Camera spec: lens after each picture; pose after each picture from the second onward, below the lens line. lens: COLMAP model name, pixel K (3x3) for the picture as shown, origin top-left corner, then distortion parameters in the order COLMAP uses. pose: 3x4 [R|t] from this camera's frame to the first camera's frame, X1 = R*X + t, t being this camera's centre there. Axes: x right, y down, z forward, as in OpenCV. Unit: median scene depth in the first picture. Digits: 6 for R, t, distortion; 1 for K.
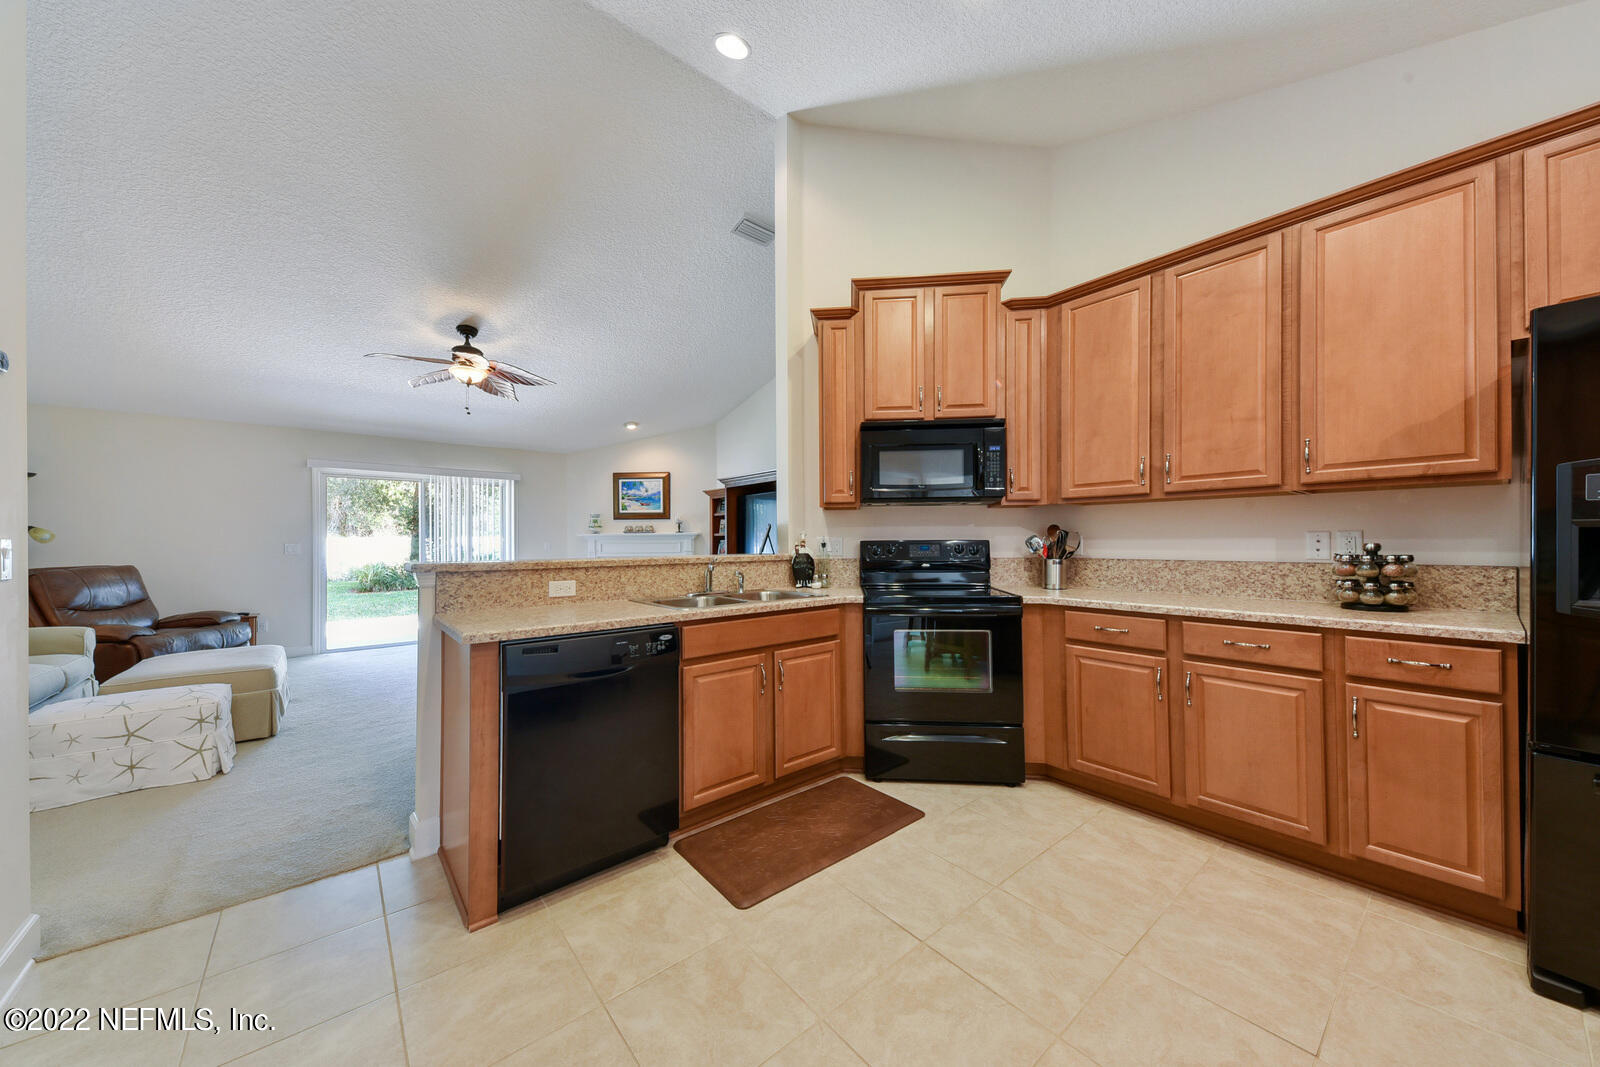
lens RADIAL K [[549.4, 0, 796.1], [0, 549.4, 536.4], [0, 0, 1]] dist [0.030621, -0.008975]
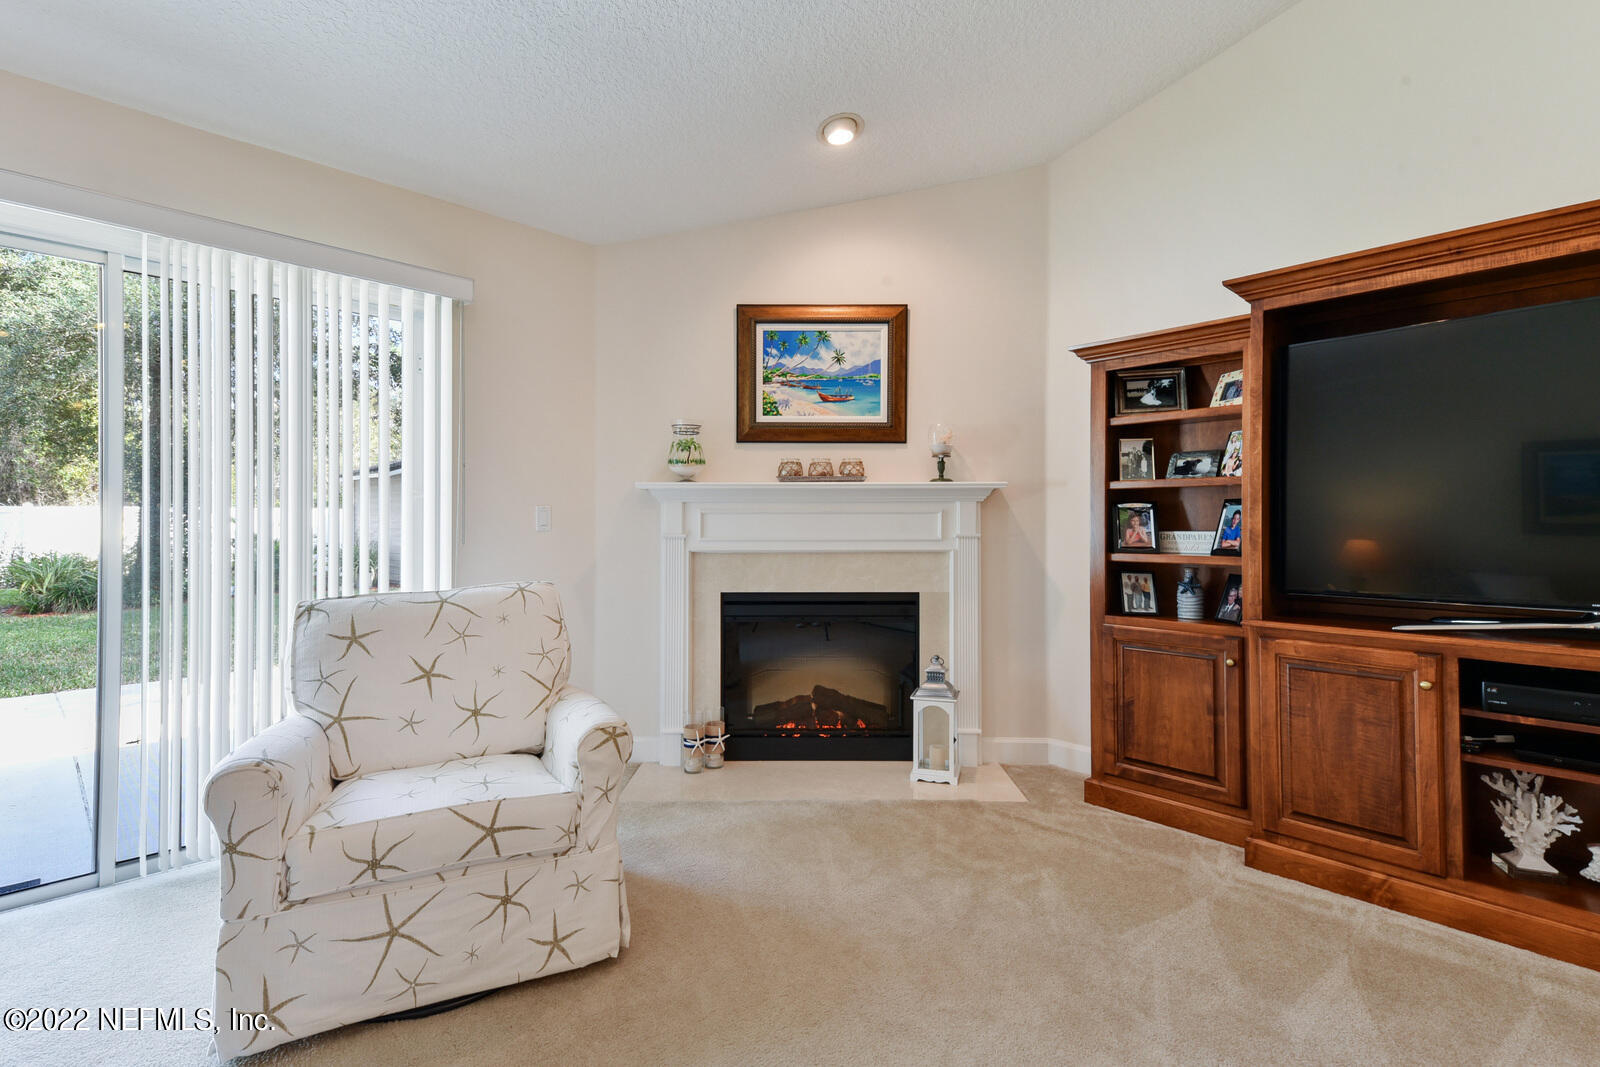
lens RADIAL K [[763.3, 0, 805.9], [0, 763.3, 521.1], [0, 0, 1]] dist [0.047408, -0.000143]
pose [[0.996447, 0.010827, 0.083523, -0.528121], [-0.011156, 0.999932, 0.003464, 0.026488], [-0.083480, -0.004384, 0.996500, 0.843030]]
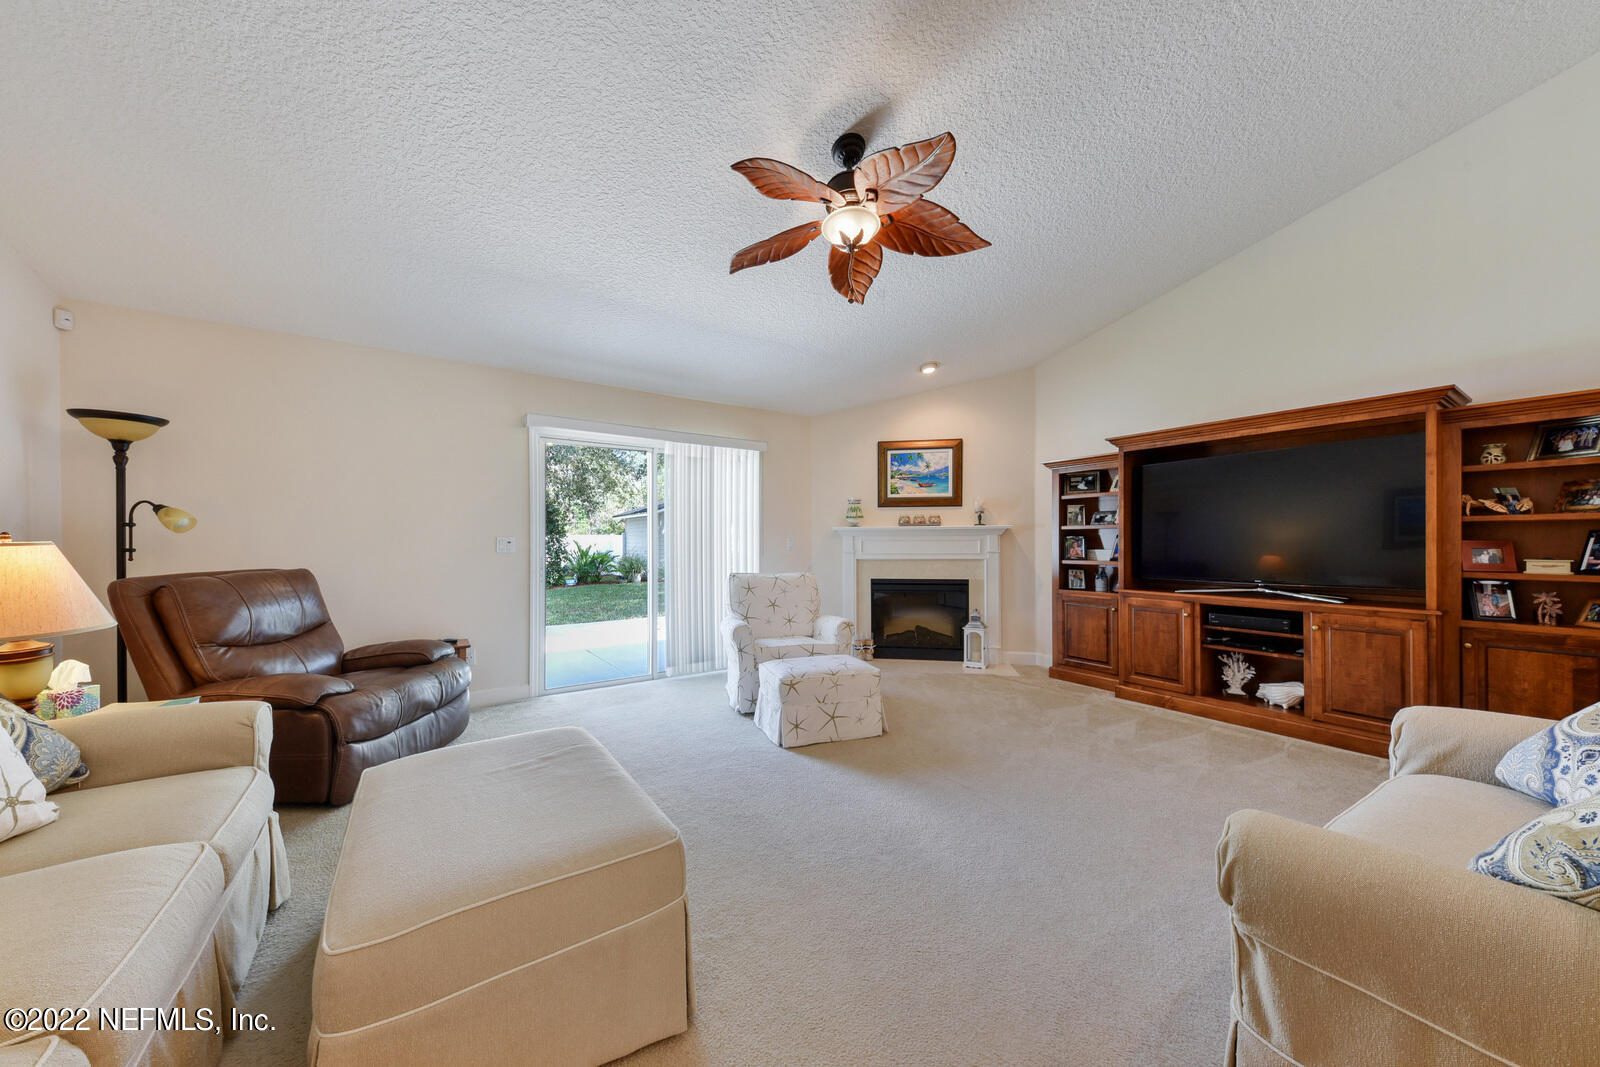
lens RADIAL K [[544.5, 0, 795.6], [0, 544.5, 545.0], [0, 0, 1]] dist [0.008619, 0.000066]
pose [[0.995478, 0.005915, -0.094807, -0.597045], [-0.004436, 0.999865, 0.015810, 0.012811], [0.094888, -0.015318, 0.995370, 0.457064]]
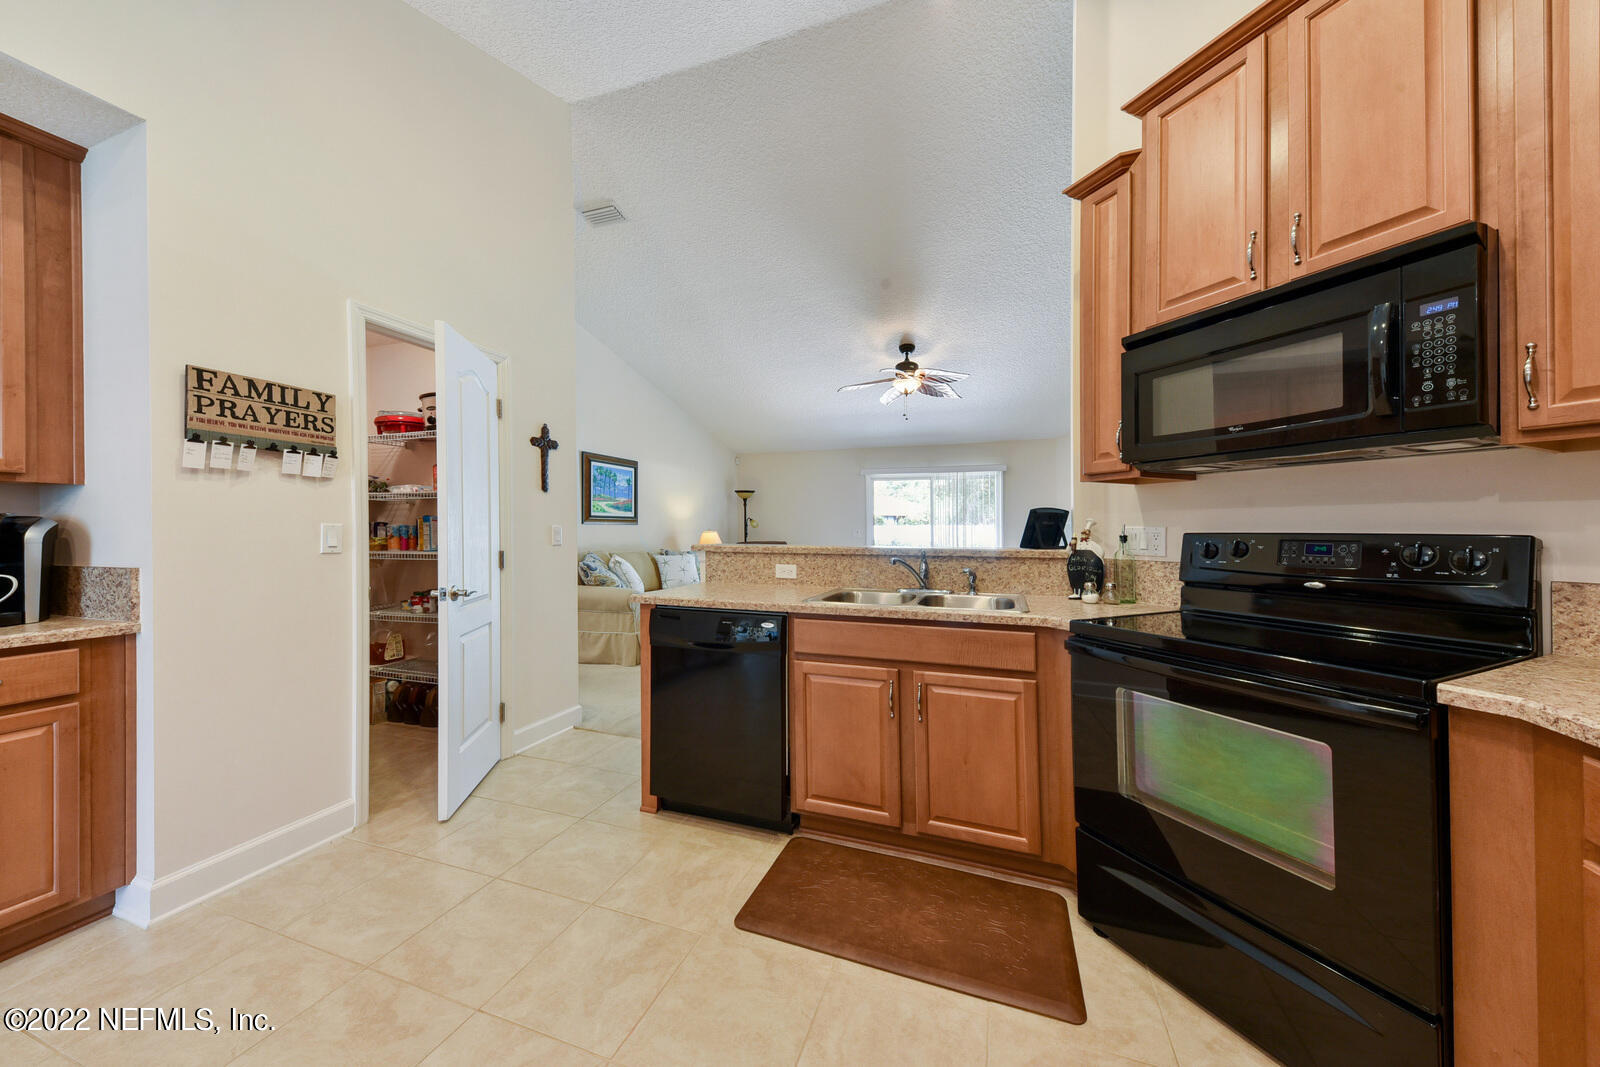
lens RADIAL K [[542.5, 0, 806.6], [0, 542.5, 529.6], [0, 0, 1]] dist [0.000882, 0.000020]
pose [[0.512706, 0.007866, -0.858528, 0.281213], [-0.001910, 0.999966, 0.008021, 0.000333], [0.858562, -0.002472, 0.512704, 0.241610]]
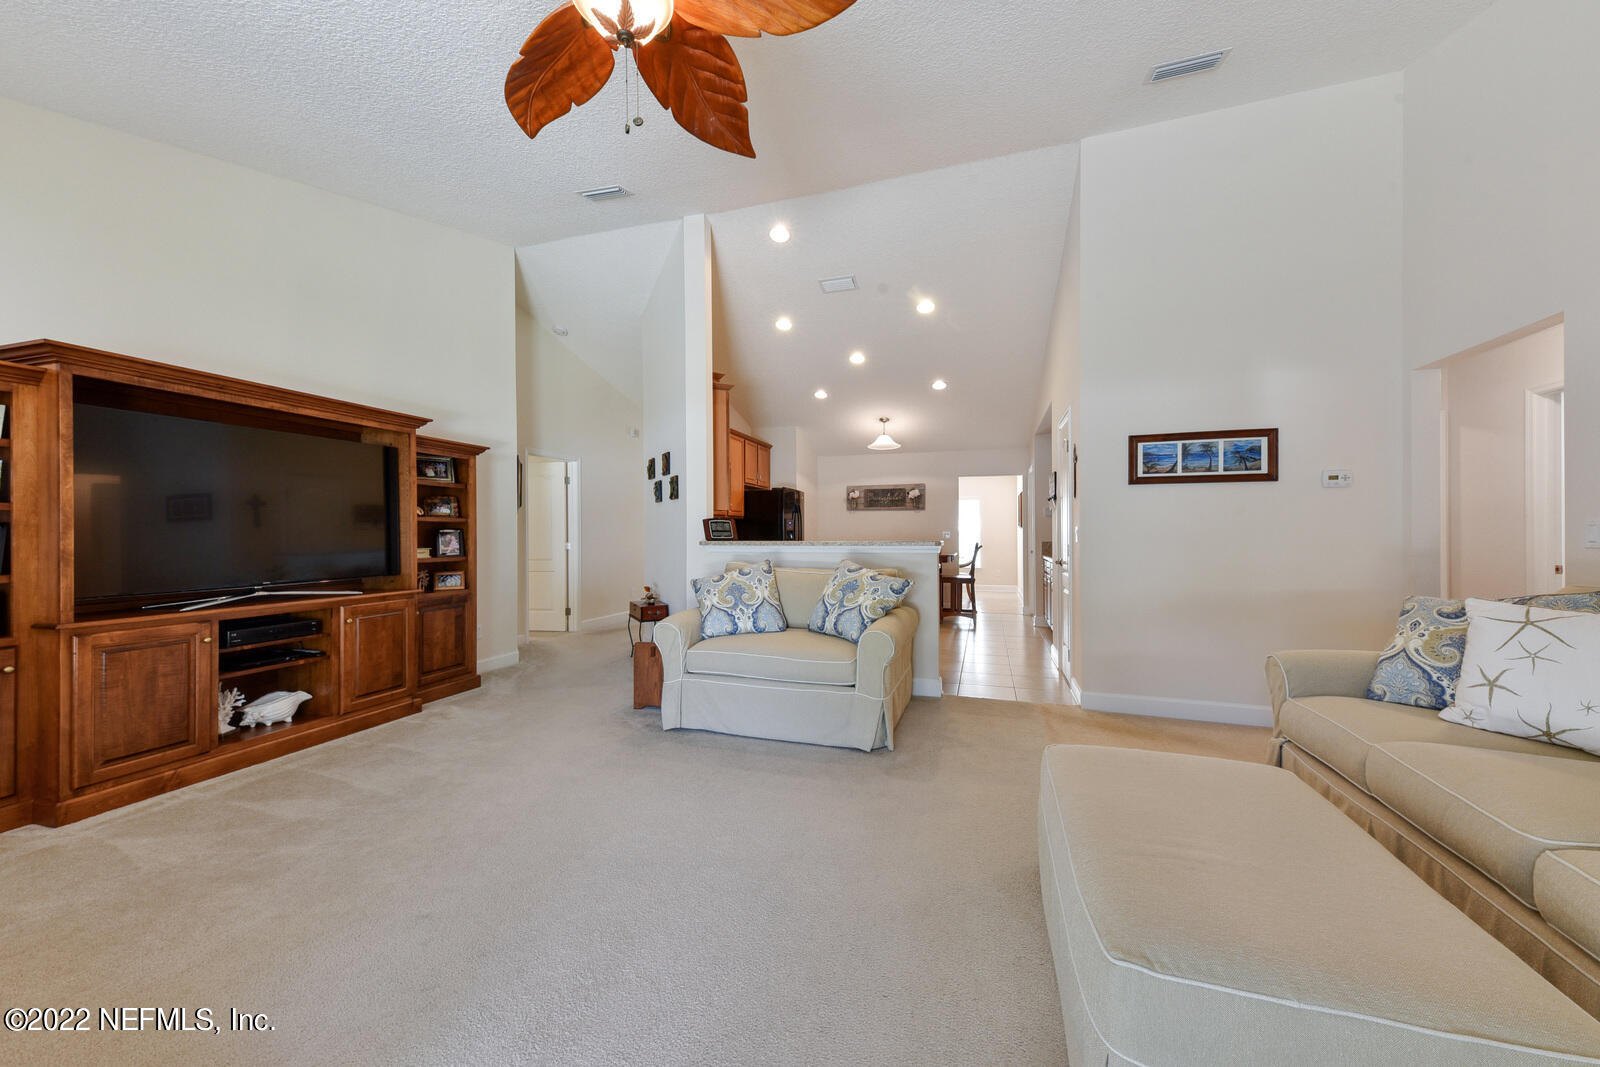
lens RADIAL K [[559.0, 0, 807.2], [0, 559.0, 539.6], [0, 0, 1]] dist [0.000428, 0.000008]
pose [[-0.545990, 0.003394, 0.837785, -0.913896], [0.000203, 0.999992, -0.003918, 0.023840], [-0.837792, -0.001969, -0.545987, 1.083914]]
